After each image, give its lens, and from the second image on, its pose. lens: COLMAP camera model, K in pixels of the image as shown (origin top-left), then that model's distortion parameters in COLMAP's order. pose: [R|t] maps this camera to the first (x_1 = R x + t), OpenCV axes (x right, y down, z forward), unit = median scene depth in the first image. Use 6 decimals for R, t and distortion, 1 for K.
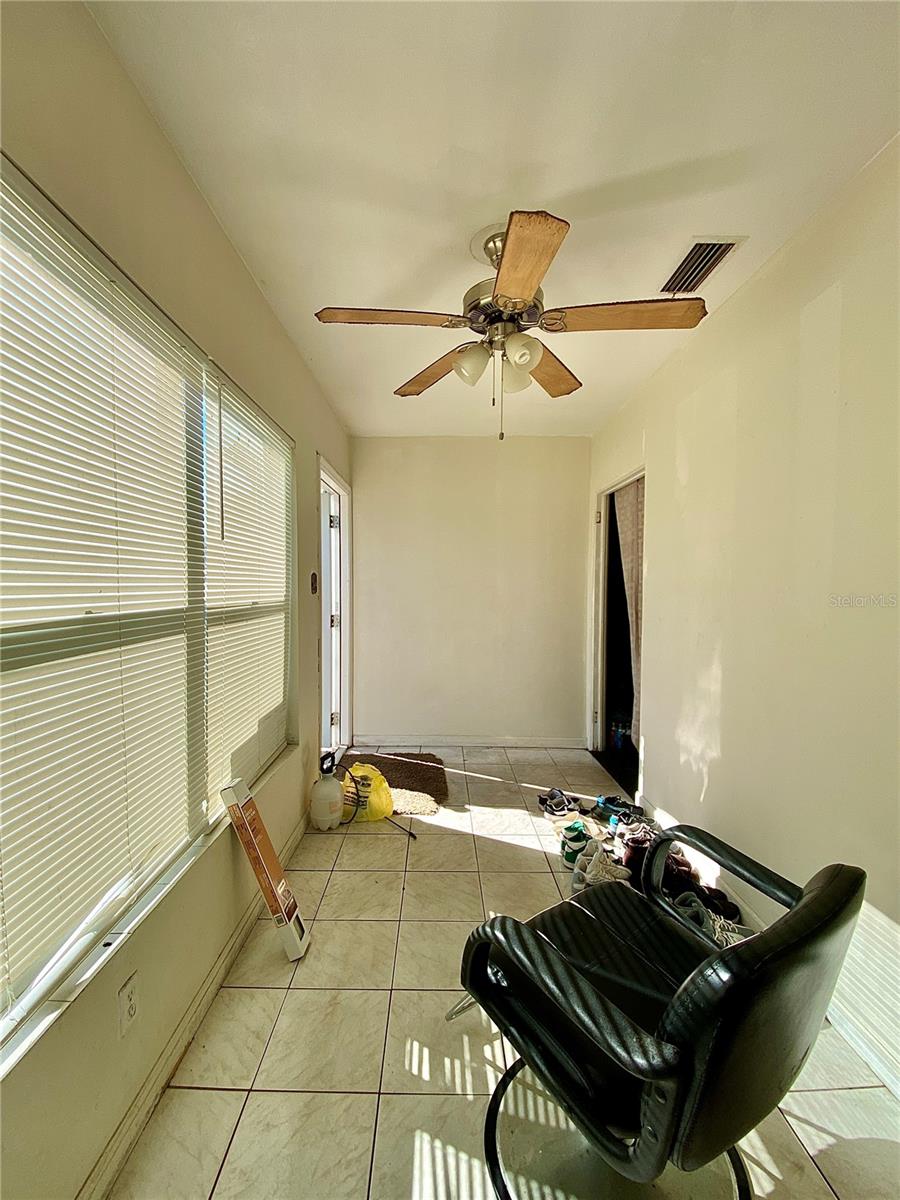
lens RADIAL K [[477.1, 0, 445.7], [0, 477.1, 597.8], [0, 0, 1]] dist [-0.003036, -0.000187]
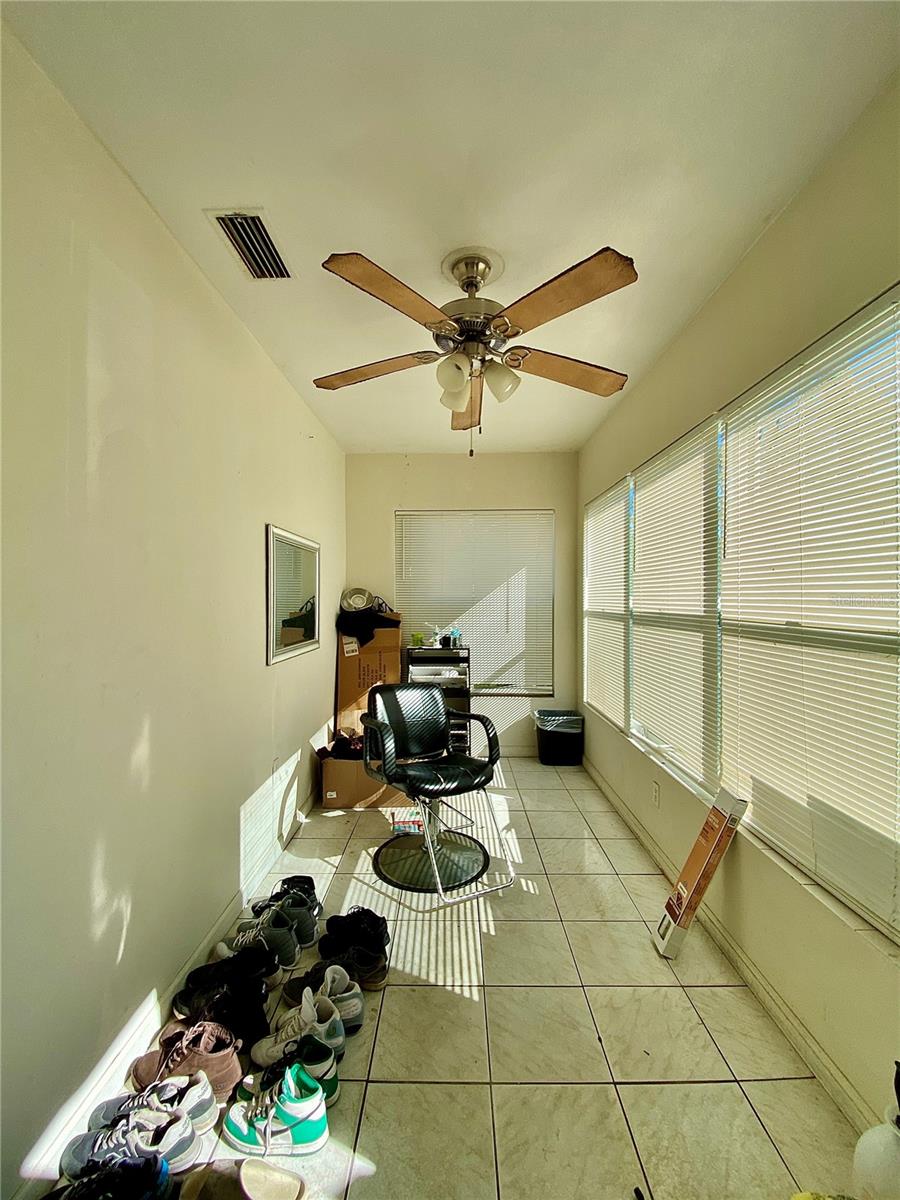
lens RADIAL K [[477.1, 0, 450.0], [0, 477.1, 598.5], [0, 0, 1]] dist [-0.003036, -0.000187]
pose [[-0.999691, -0.006596, 0.023970, 0.175747], [-0.005901, 0.999564, 0.028944, -0.067365], [-0.024151, 0.028794, -0.999294, 2.527394]]
